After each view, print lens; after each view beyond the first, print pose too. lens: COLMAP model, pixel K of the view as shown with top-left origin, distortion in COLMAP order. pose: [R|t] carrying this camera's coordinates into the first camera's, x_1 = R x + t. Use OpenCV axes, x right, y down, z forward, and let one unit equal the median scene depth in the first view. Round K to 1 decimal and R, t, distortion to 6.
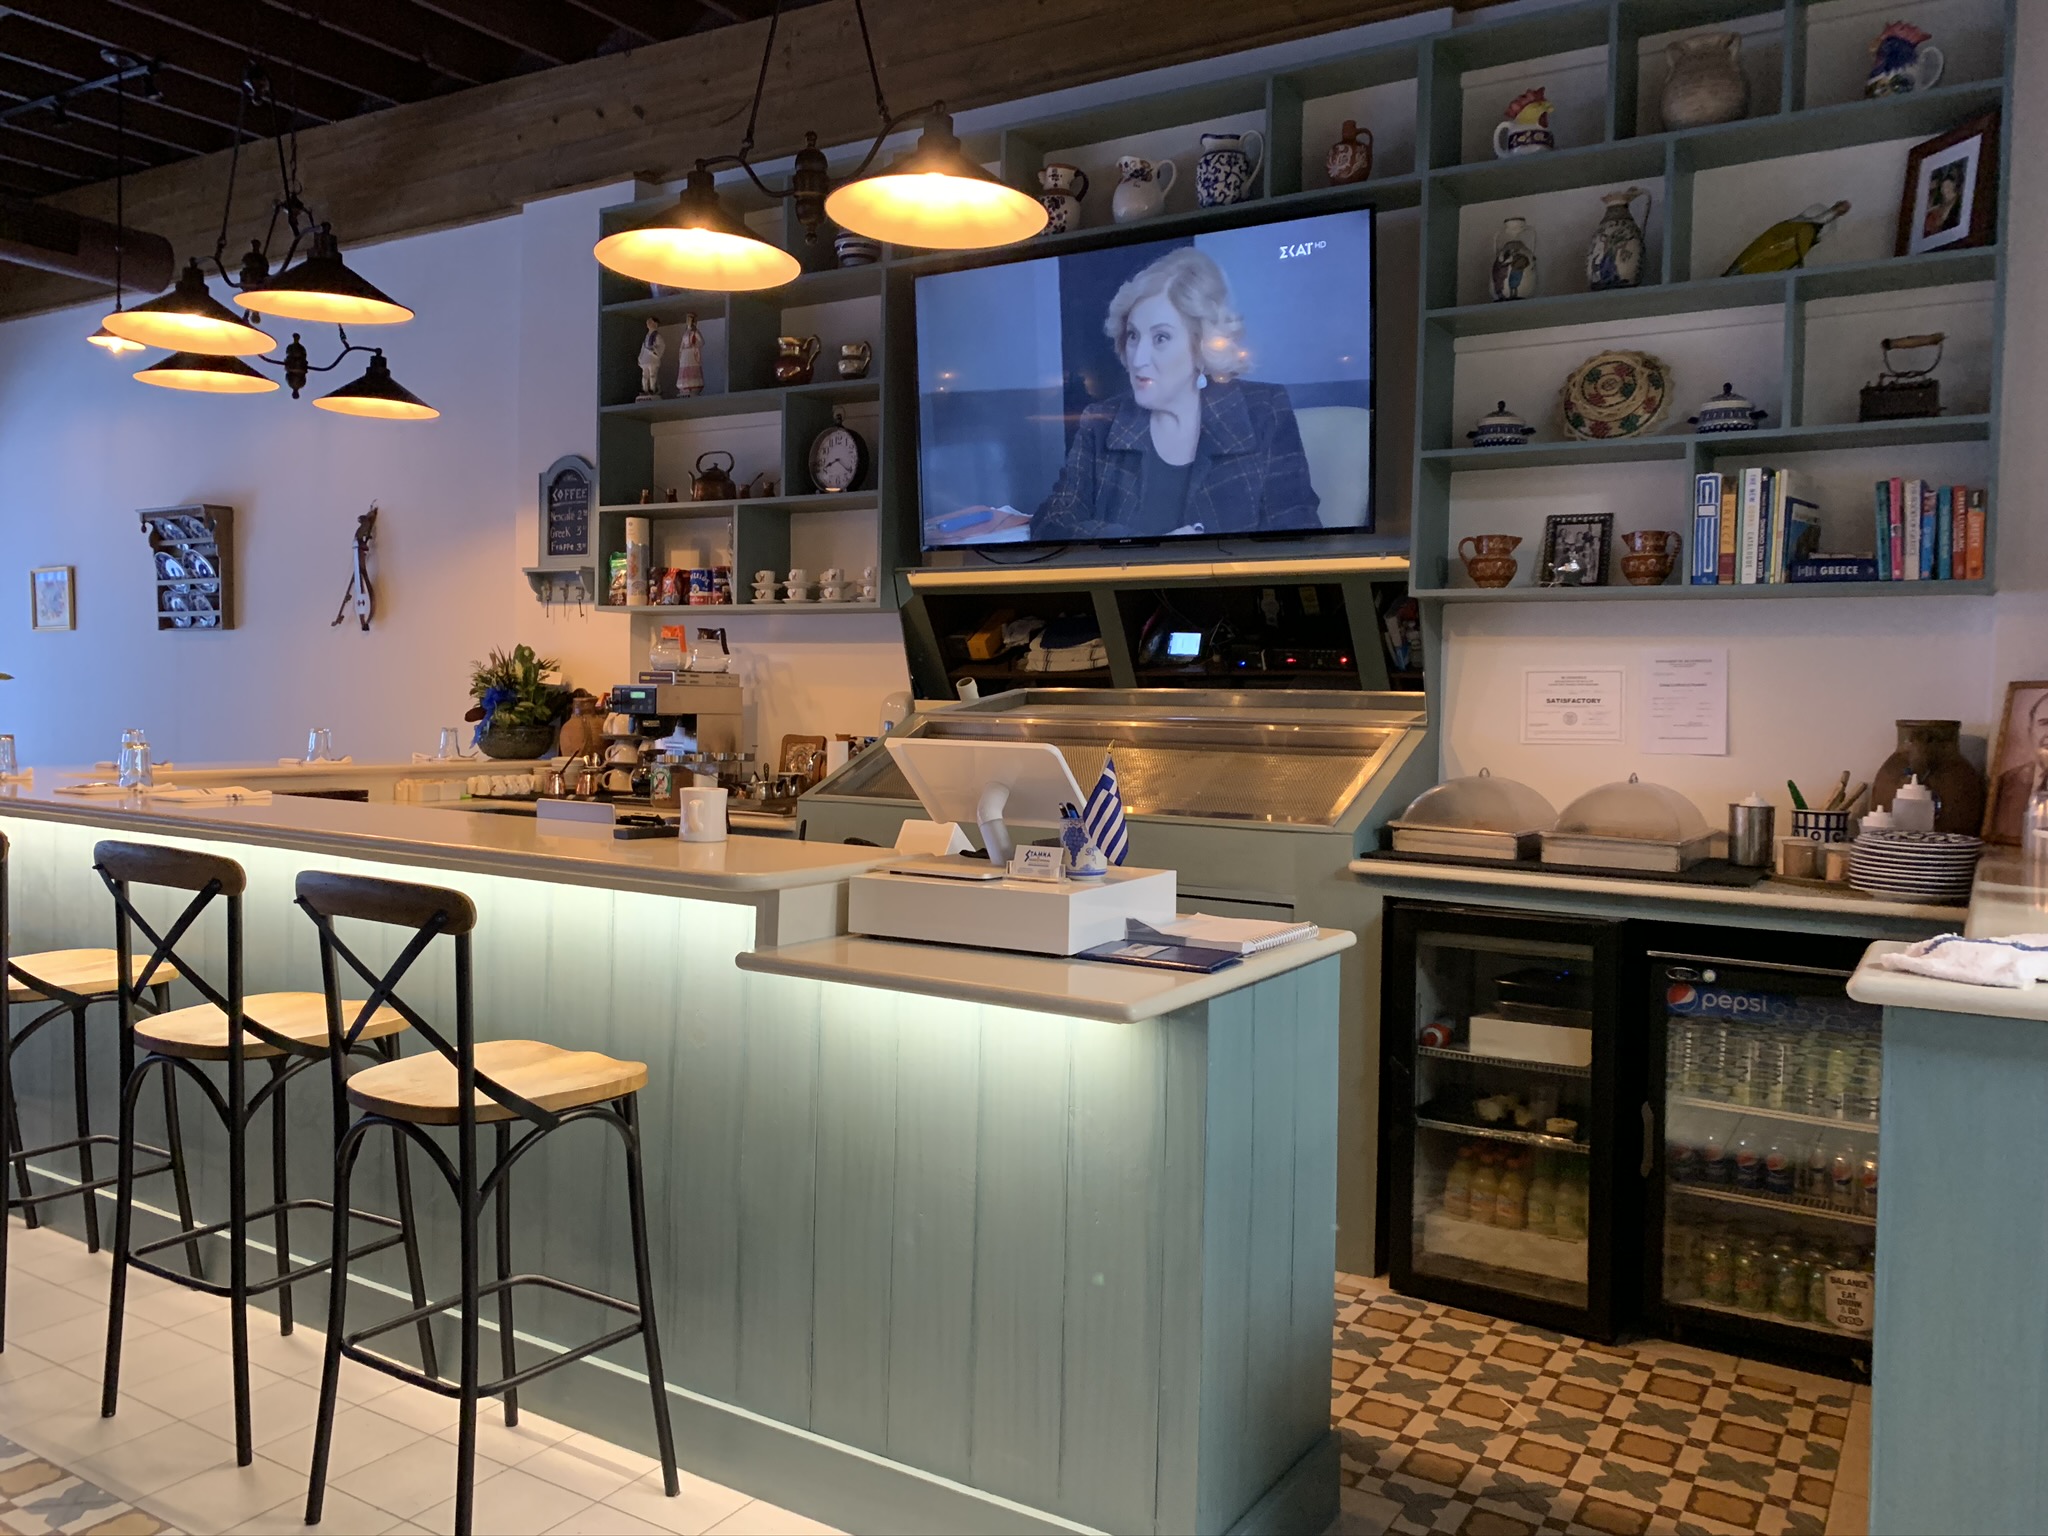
lens RADIAL K [[1558.3, 0, 1008.5], [0, 1558.3, 754.1], [0, 0, 1]] dist [0.023993, -0.023304]
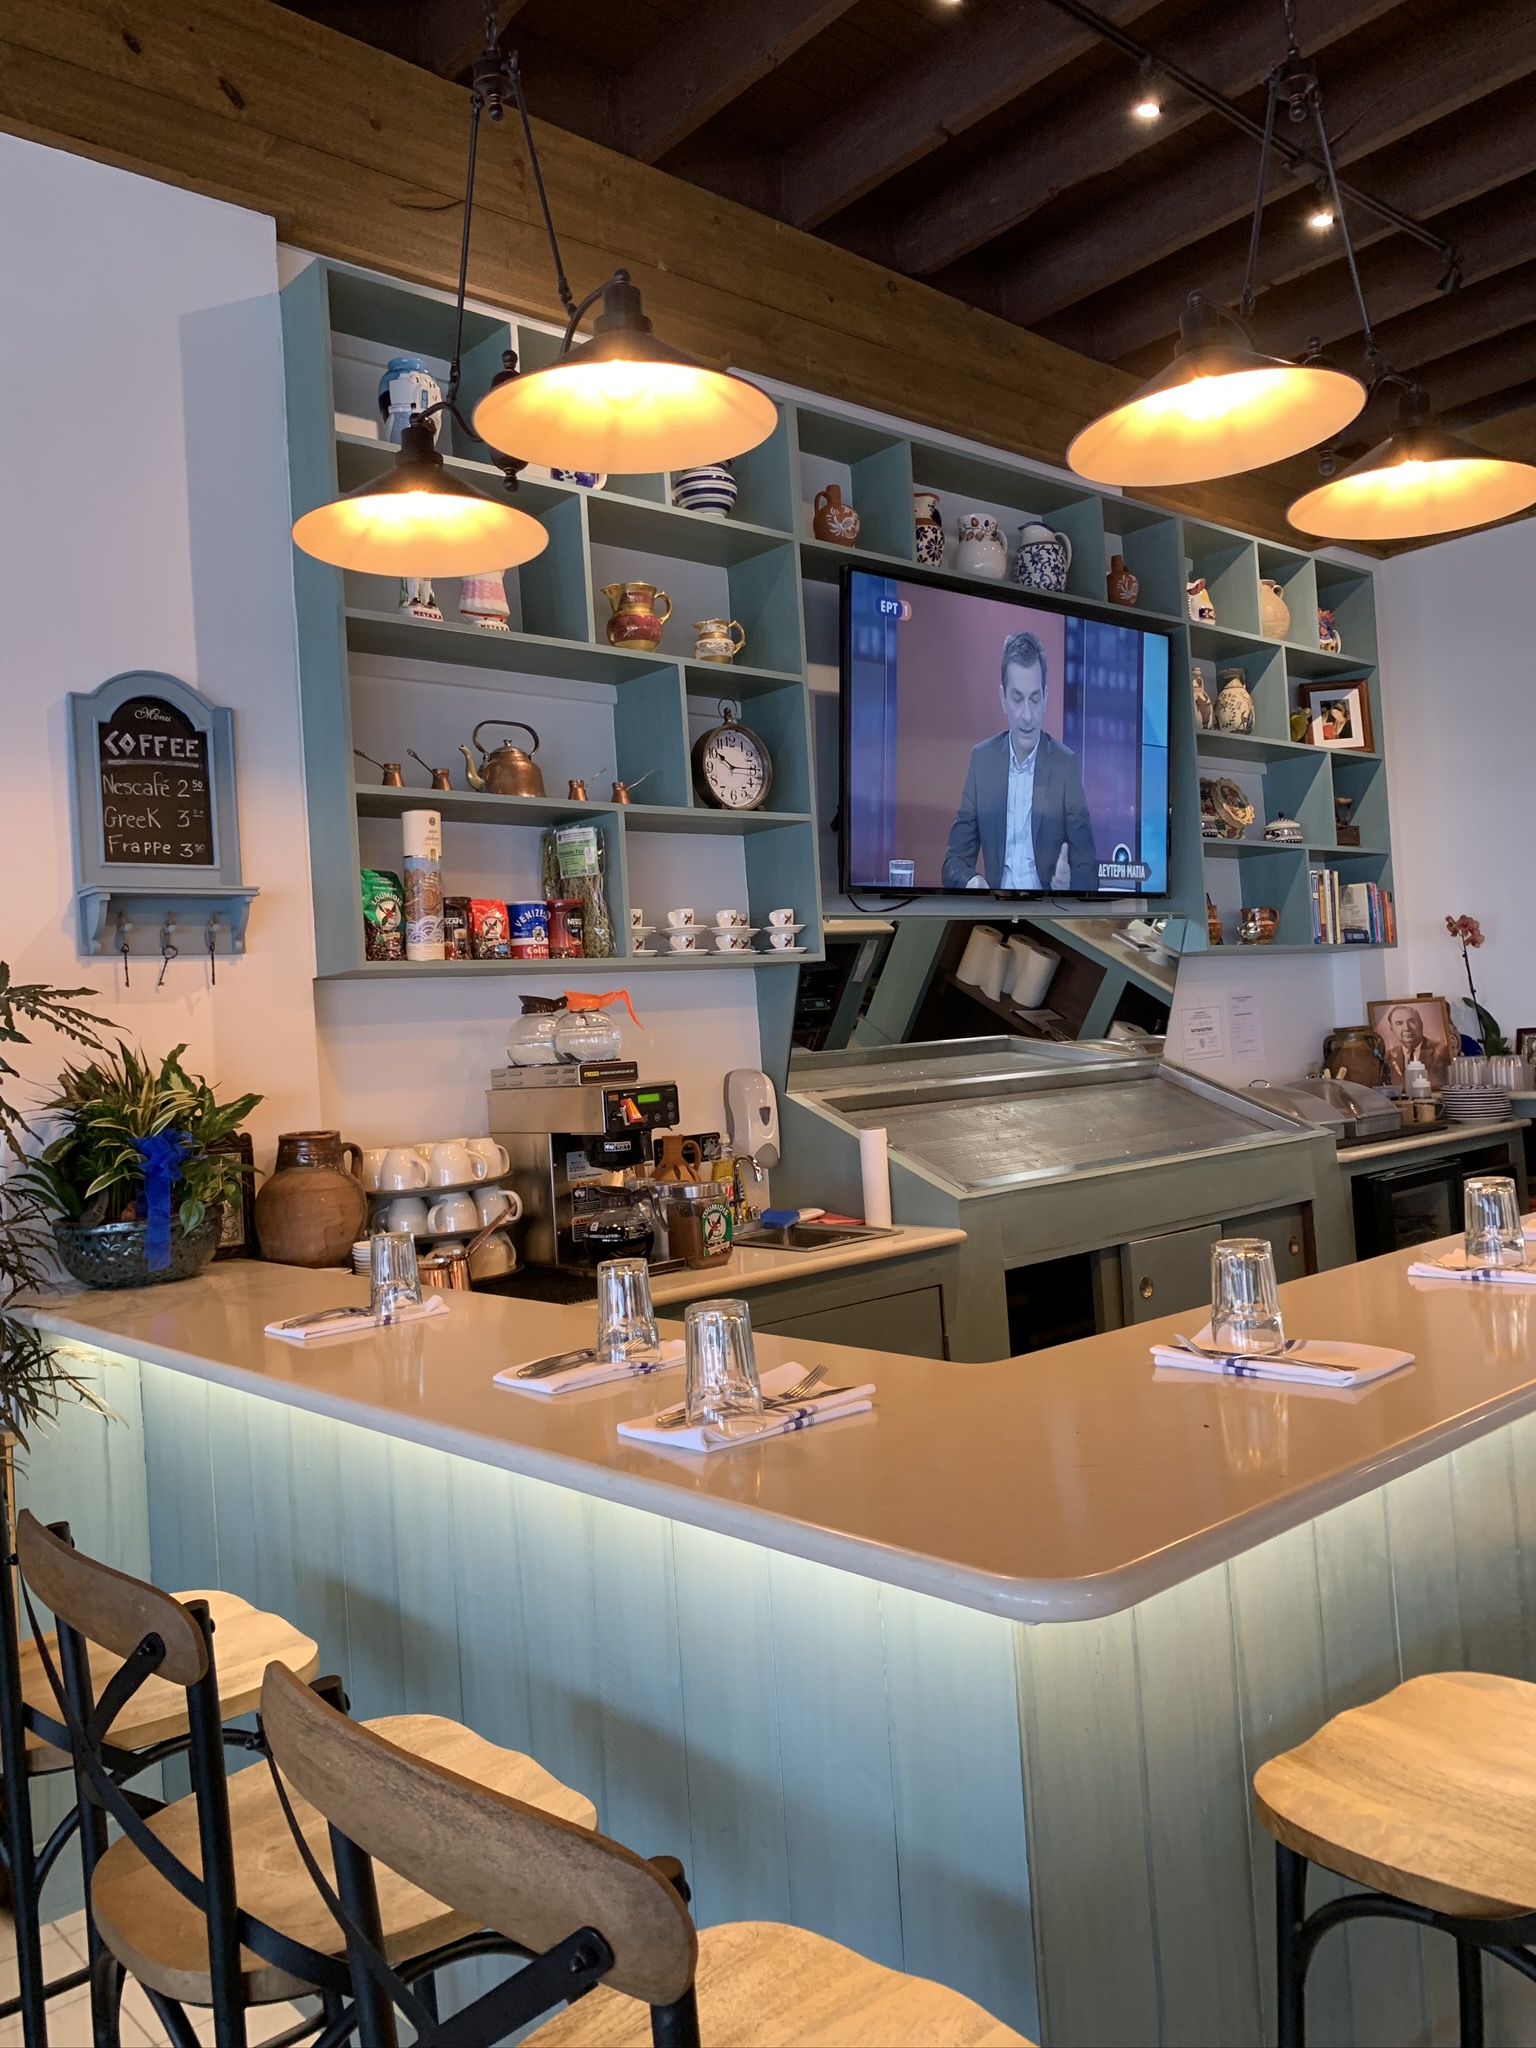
lens RADIAL K [[1558.3, 0, 769.3], [0, 1558.3, 991.4], [0, 0, 1]] dist [0.023993, -0.023304]
pose [[0.280021, -0.014106, 0.959890, -1.107117], [0.103112, 0.994549, -0.015465, -0.089995], [-0.954440, 0.103307, 0.279950, 1.045875]]
